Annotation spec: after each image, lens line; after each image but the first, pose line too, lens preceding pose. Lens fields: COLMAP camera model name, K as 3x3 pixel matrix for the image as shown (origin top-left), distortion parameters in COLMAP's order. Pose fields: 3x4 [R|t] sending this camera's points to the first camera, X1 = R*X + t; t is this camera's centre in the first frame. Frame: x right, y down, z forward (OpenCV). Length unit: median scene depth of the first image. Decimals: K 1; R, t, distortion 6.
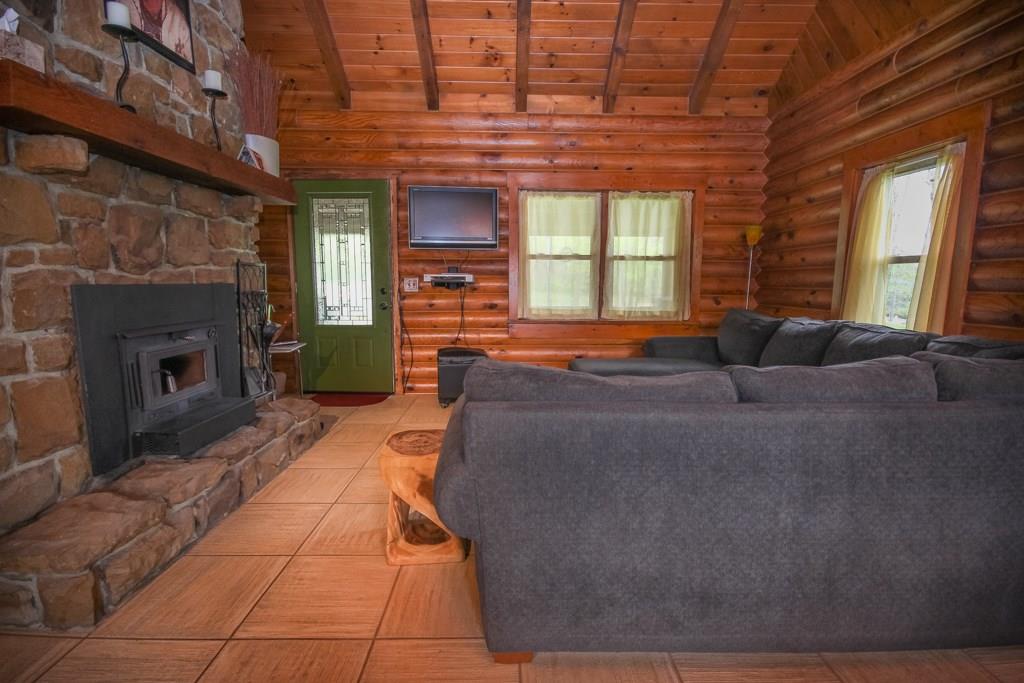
lens RADIAL K [[473.1, 0, 512.8], [0, 473.1, 342.8], [0, 0, 1]] dist [0.002258, -0.006026]
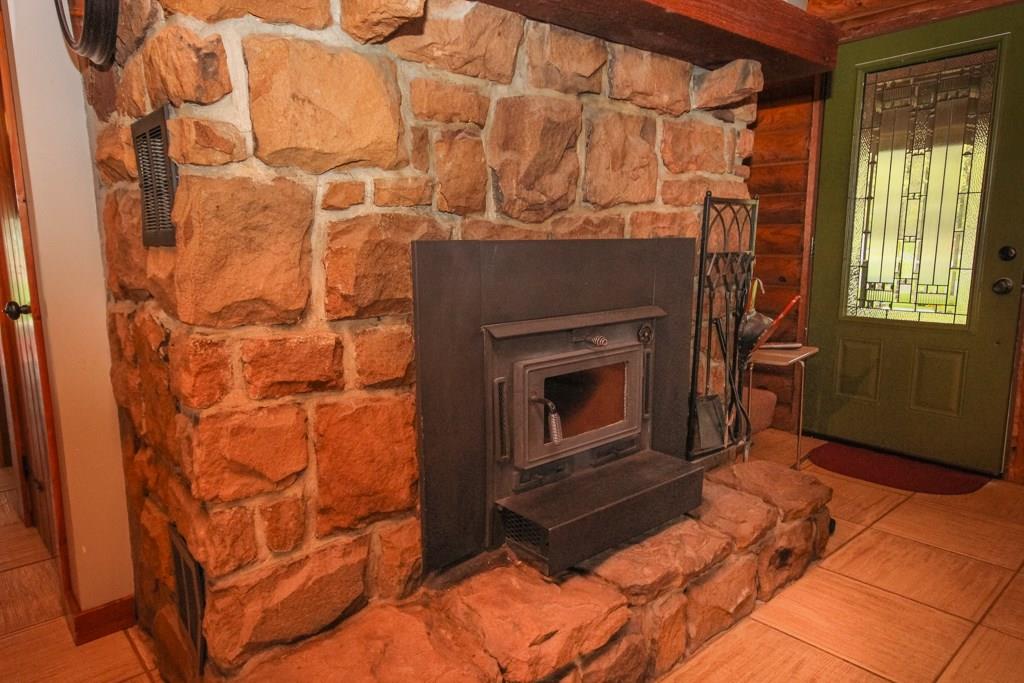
lens RADIAL K [[657.5, 0, 511.9], [0, 657.5, 341.4], [0, 0, 1]] dist [0.019201, 0.002693]
pose [[0.659970, 0.111862, -0.742917, -0.193421], [-0.089598, 0.993515, 0.070001, -0.051840], [0.745930, 0.020365, 0.665713, 0.422848]]
